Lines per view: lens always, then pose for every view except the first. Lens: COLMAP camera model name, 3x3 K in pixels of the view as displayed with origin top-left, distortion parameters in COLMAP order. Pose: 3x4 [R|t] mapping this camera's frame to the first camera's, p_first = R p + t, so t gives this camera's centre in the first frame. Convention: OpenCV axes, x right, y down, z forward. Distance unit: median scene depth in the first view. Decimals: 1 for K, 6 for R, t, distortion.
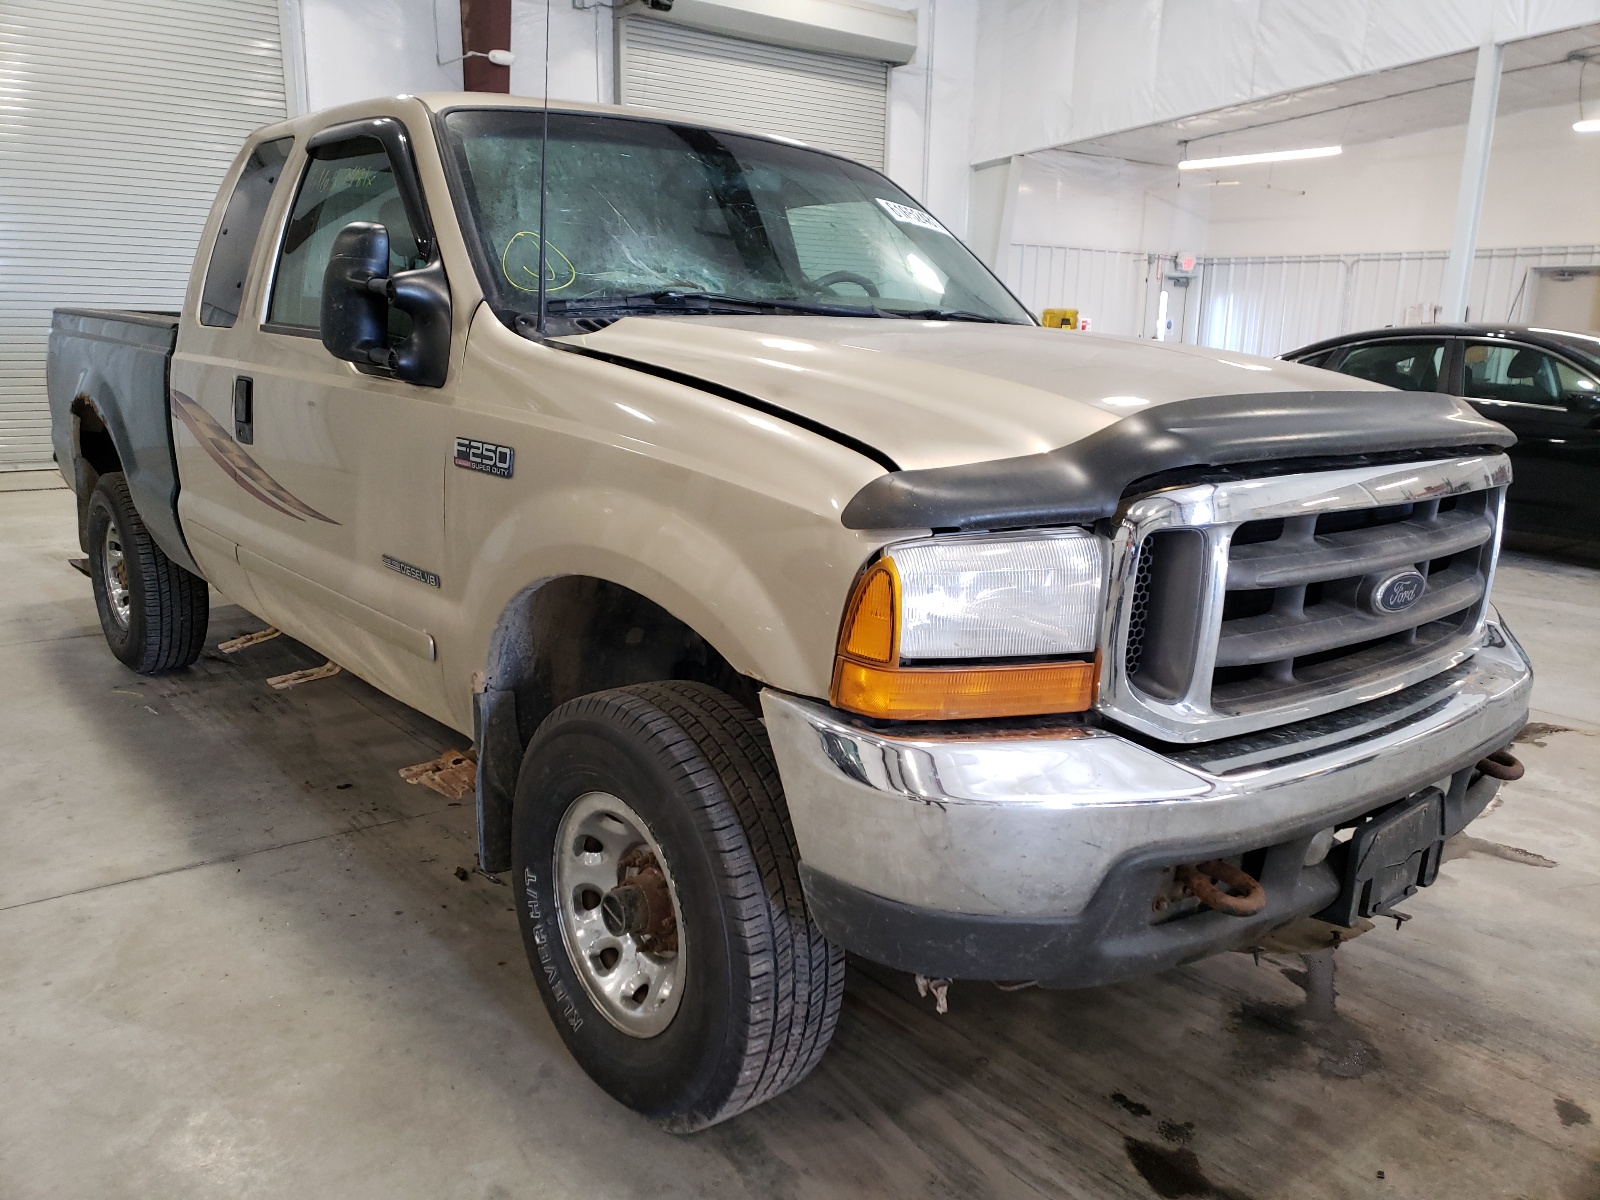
lens RADIAL K [[1246.8, 0, 804.6], [0, 1246.8, 604.2], [0, 0, 1]] dist [0.035753, -0.015107]
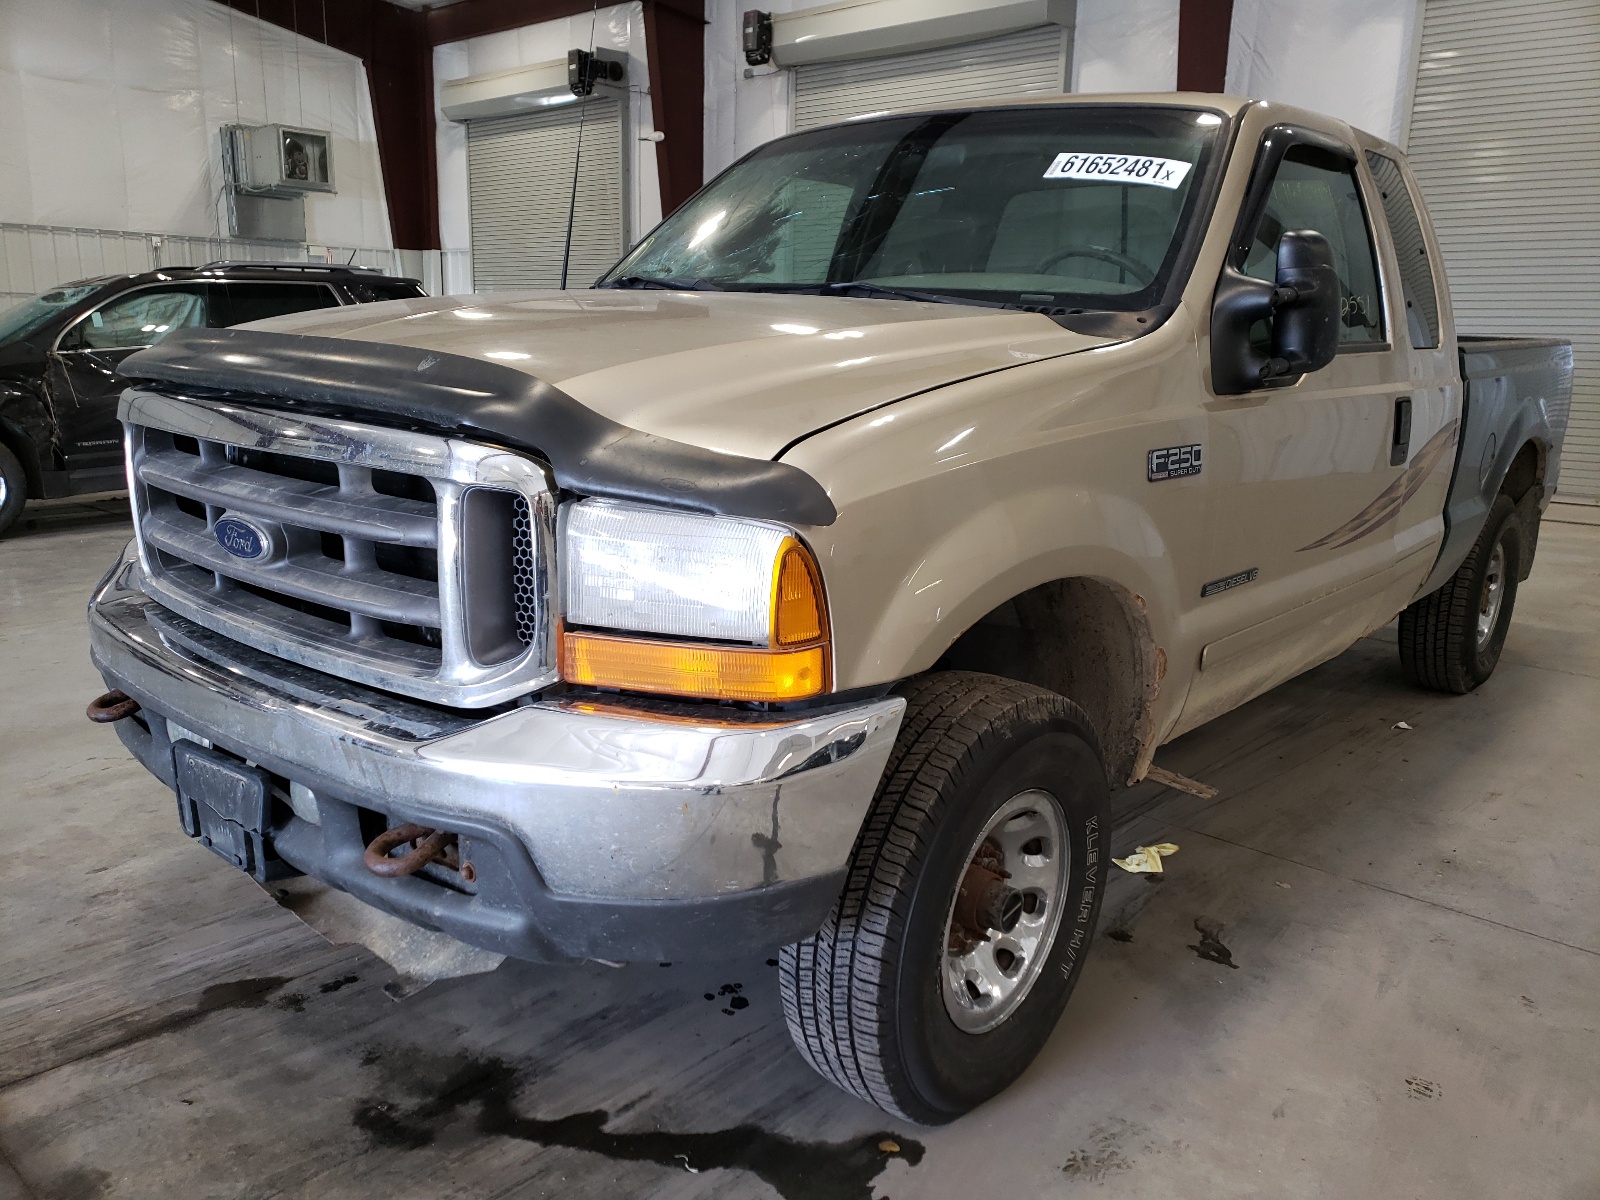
lens RADIAL K [[1246.8, 0, 804.3], [0, 1246.8, 594.3], [0, 0, 1]] dist [0.035753, -0.015107]
pose [[0.155158, 0.191905, -0.969071, 1.358031], [-0.239775, 0.958934, 0.151507, -0.201329], [0.958350, 0.208852, 0.194800, 1.127875]]
